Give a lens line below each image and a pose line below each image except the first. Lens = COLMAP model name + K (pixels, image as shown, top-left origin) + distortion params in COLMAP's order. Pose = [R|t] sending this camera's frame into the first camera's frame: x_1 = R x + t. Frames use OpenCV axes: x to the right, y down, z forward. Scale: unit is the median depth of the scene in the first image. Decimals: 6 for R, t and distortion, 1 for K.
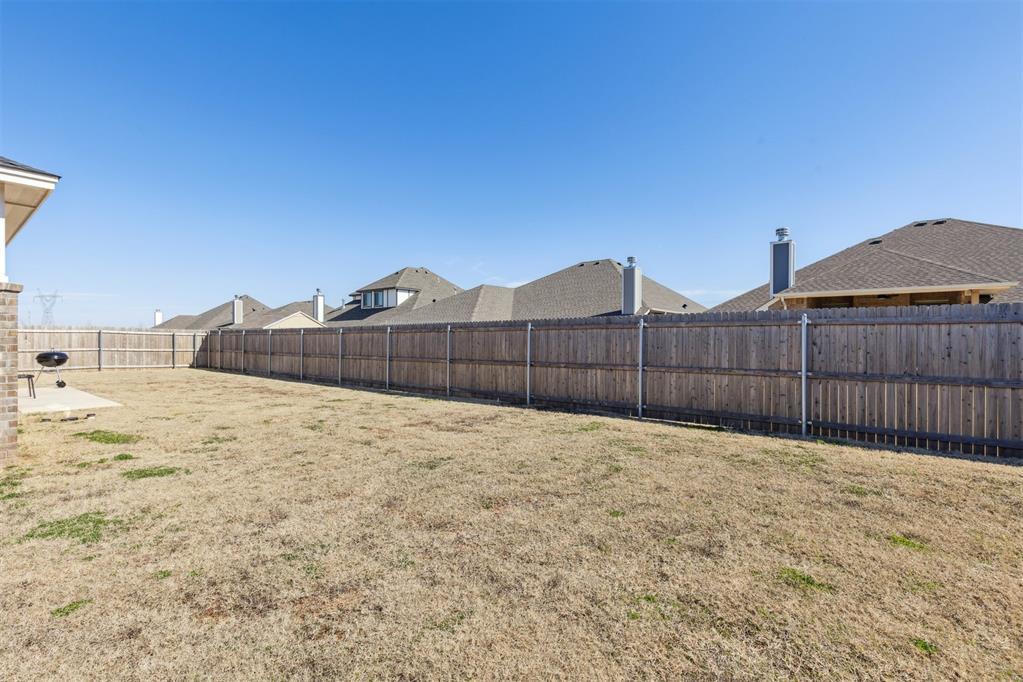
lens RADIAL K [[470.7, 0, 520.2], [0, 470.7, 339.3], [0, 0, 1]] dist [0.001667, 0.000199]
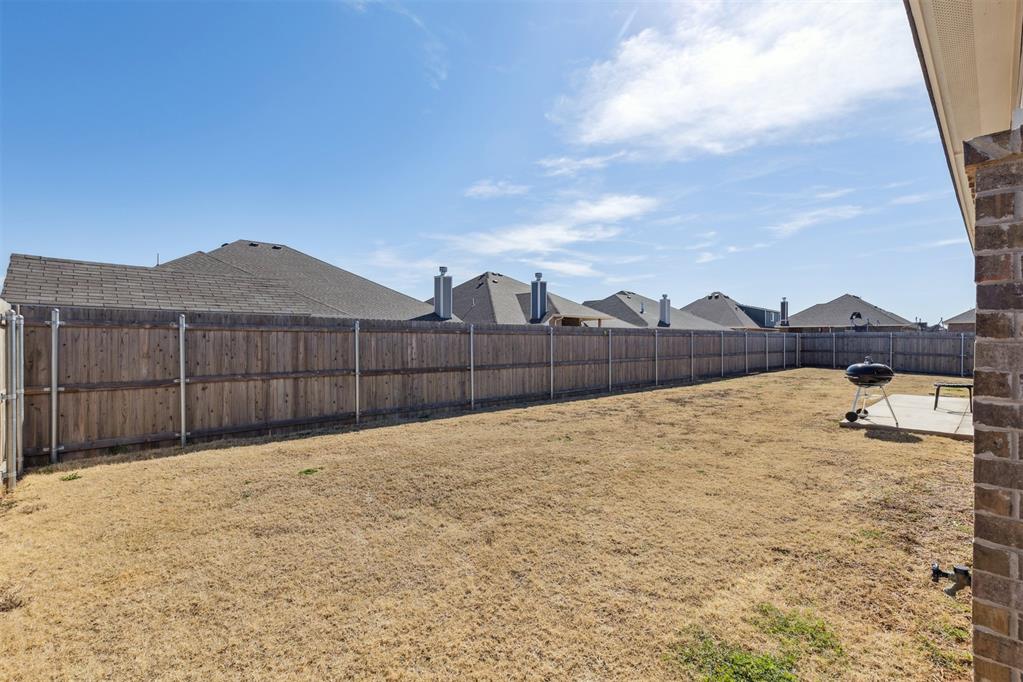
lens RADIAL K [[470.7, 0, 520.6], [0, 470.7, 340.2], [0, 0, 1]] dist [0.001667, 0.000199]
pose [[0.127971, 0.000107, 0.991778, -0.257576], [0.007430, 0.999972, -0.001067, -0.000523], [-0.991750, 0.007506, 0.127966, 0.245441]]
